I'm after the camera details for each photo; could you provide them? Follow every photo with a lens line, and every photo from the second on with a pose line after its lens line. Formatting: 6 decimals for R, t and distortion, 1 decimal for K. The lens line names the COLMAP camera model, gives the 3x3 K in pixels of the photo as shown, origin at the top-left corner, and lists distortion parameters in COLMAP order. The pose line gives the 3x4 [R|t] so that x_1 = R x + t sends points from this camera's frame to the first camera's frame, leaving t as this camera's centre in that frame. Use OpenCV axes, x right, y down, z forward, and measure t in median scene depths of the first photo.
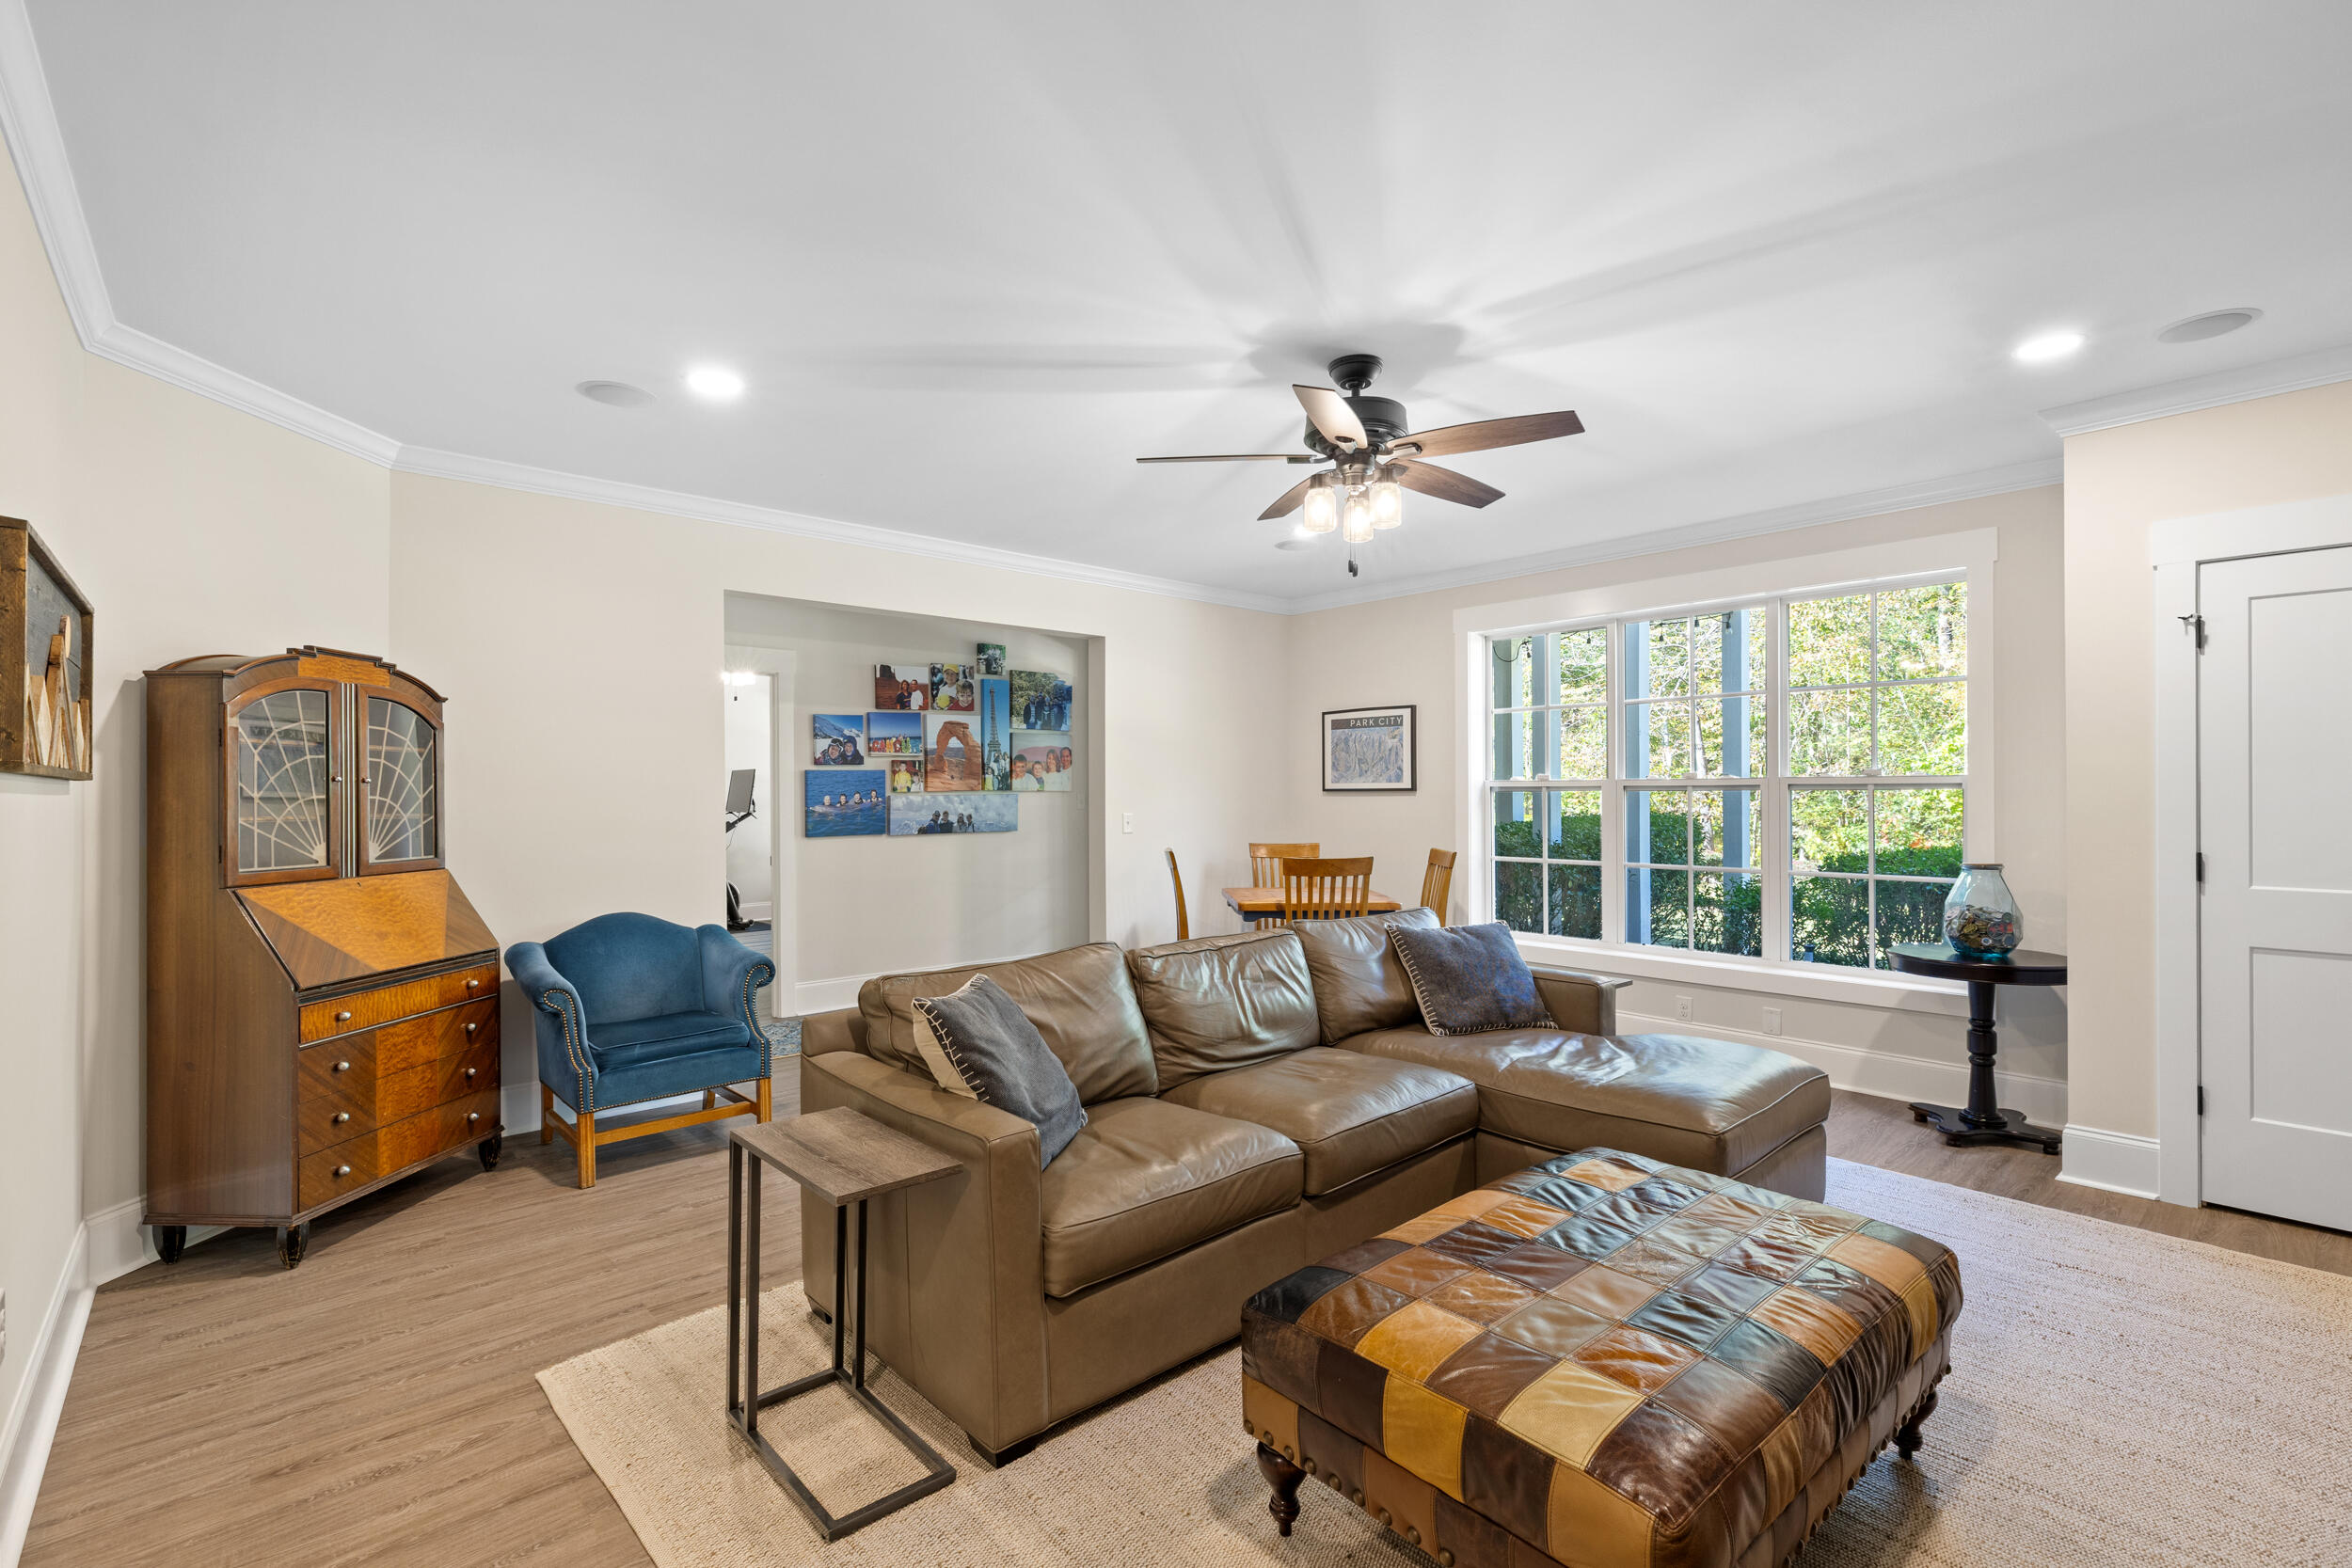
lens RADIAL K [[1058.5, 0, 1186.4], [0, 1058.5, 793.8], [0, 0, 1]] dist [0.004910, 0.000266]
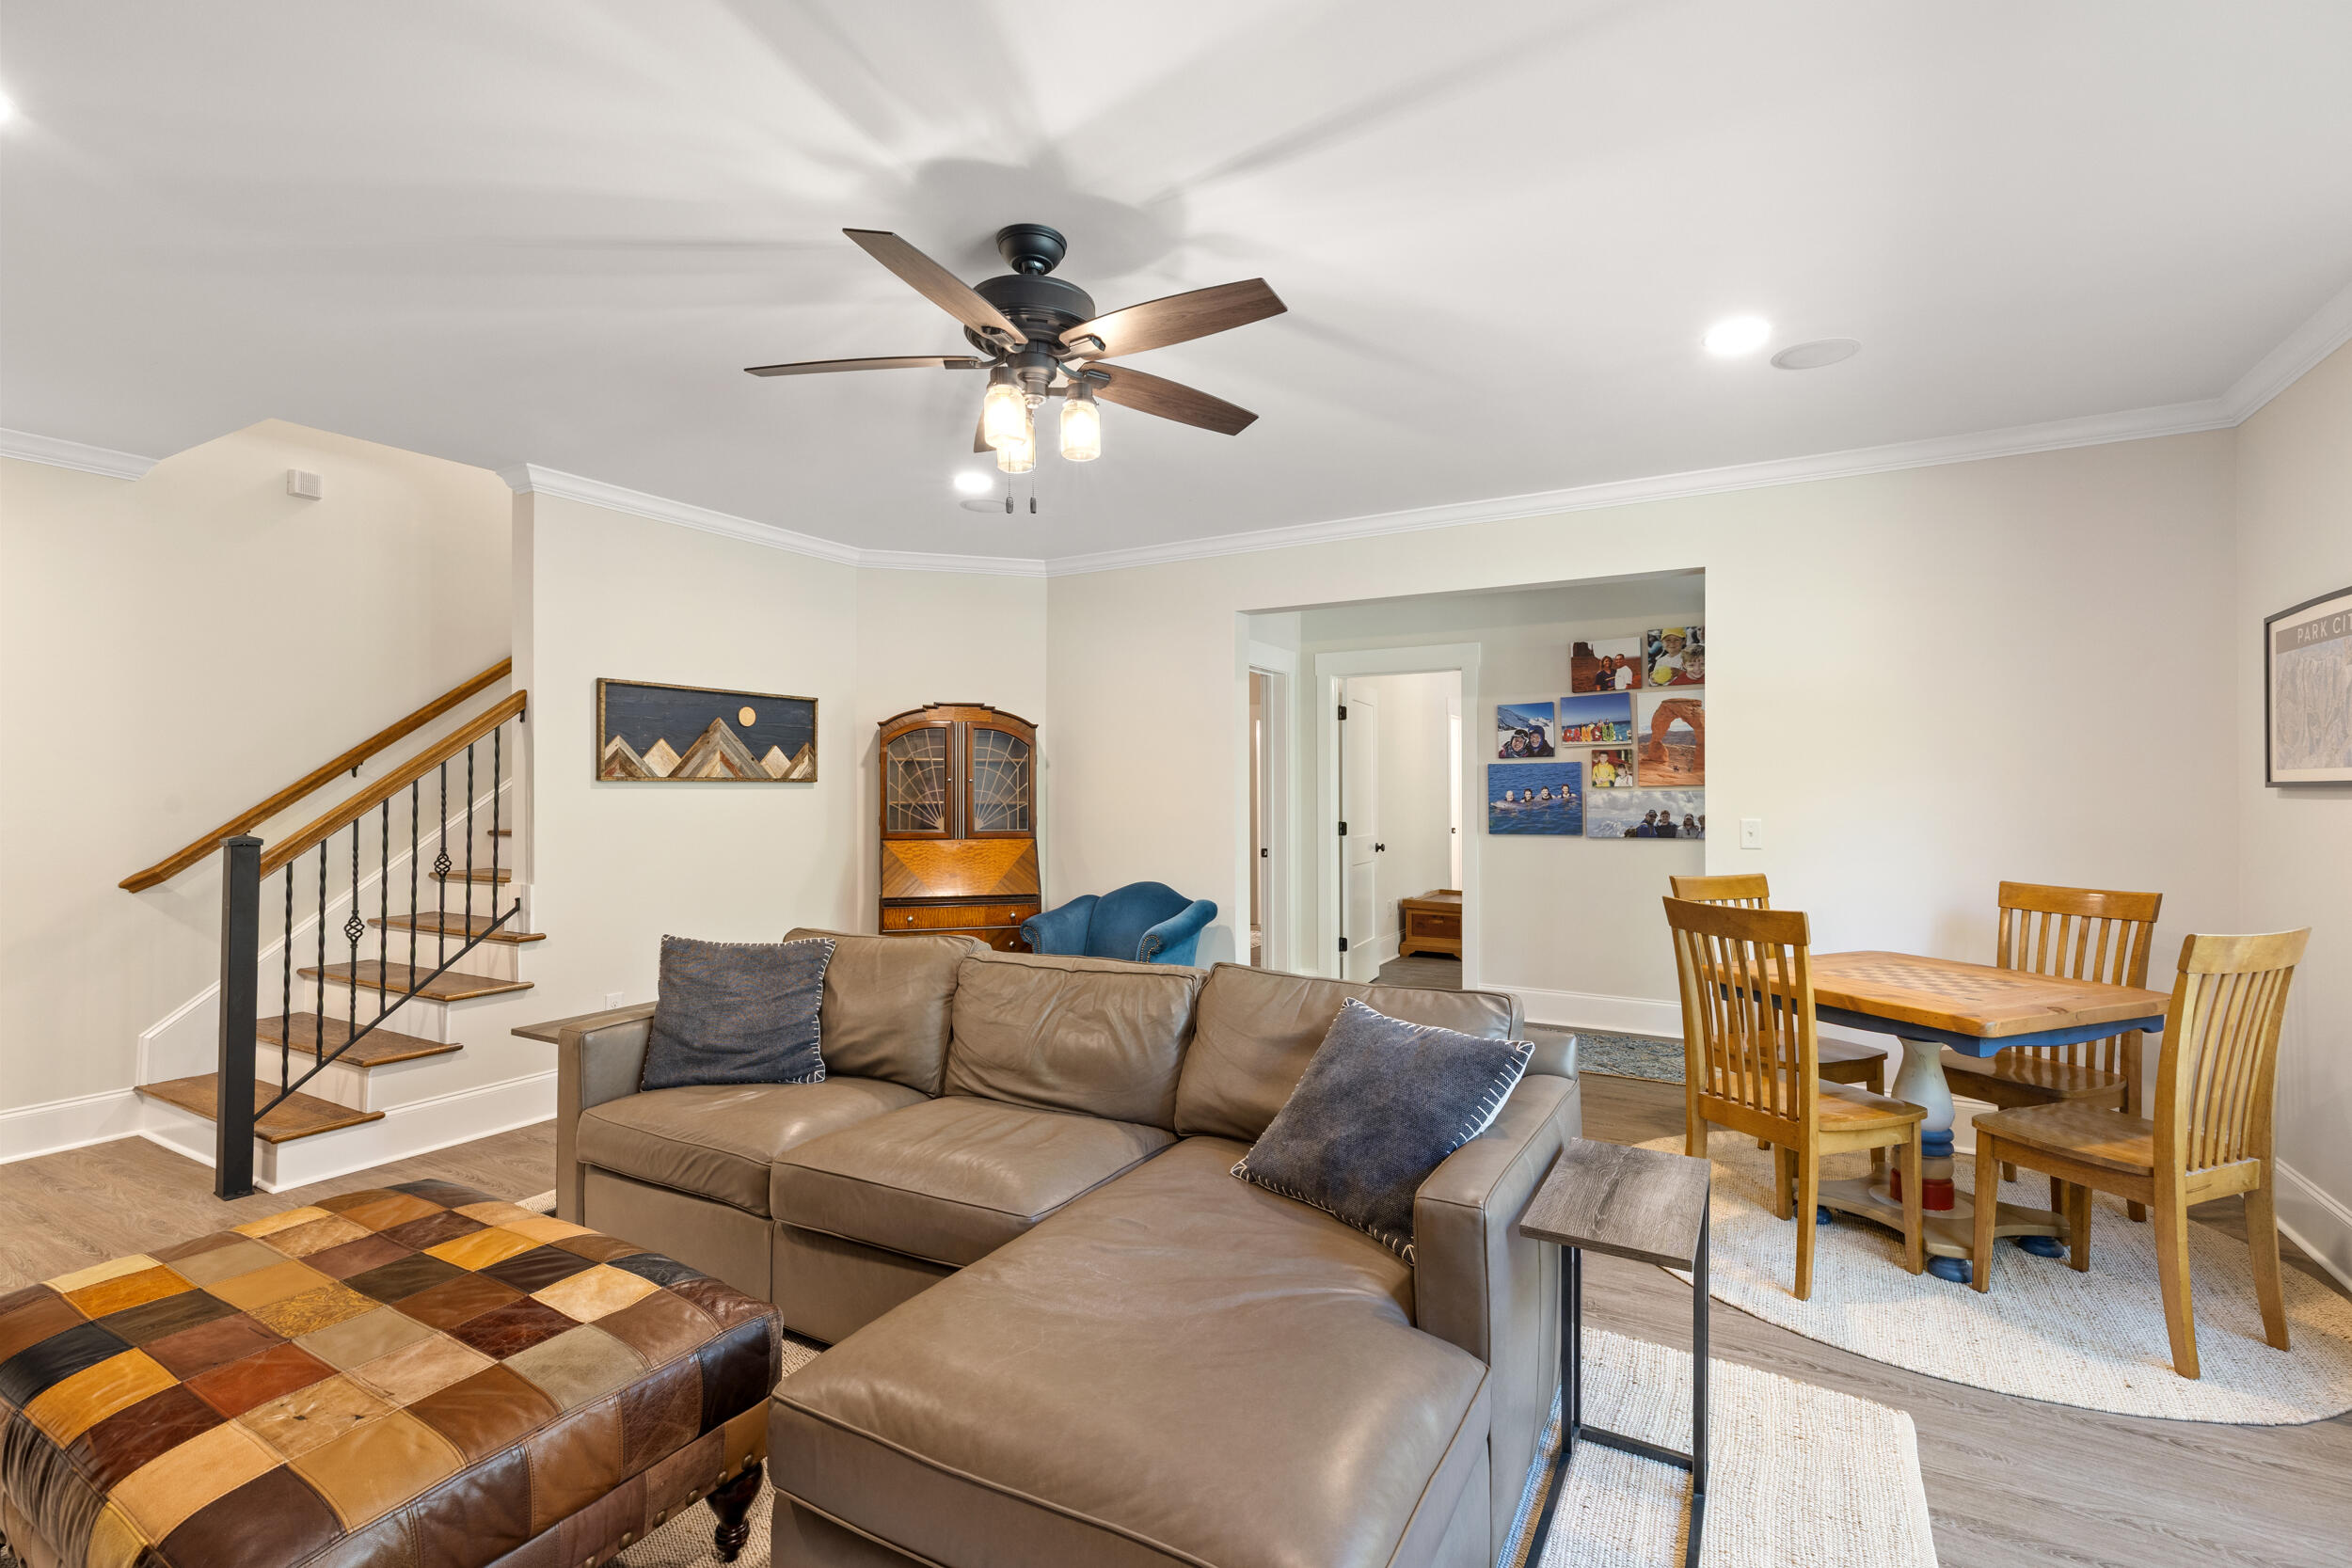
lens RADIAL K [[1058.5, 0, 1180.3], [0, 1058.5, 775.8], [0, 0, 1]] dist [0.004910, 0.000266]
pose [[0.299709, -0.008223, -0.953995, 0.450162], [-0.001586, 0.999957, -0.009117, -0.002489], [0.954029, 0.004245, 0.299683, 0.421078]]
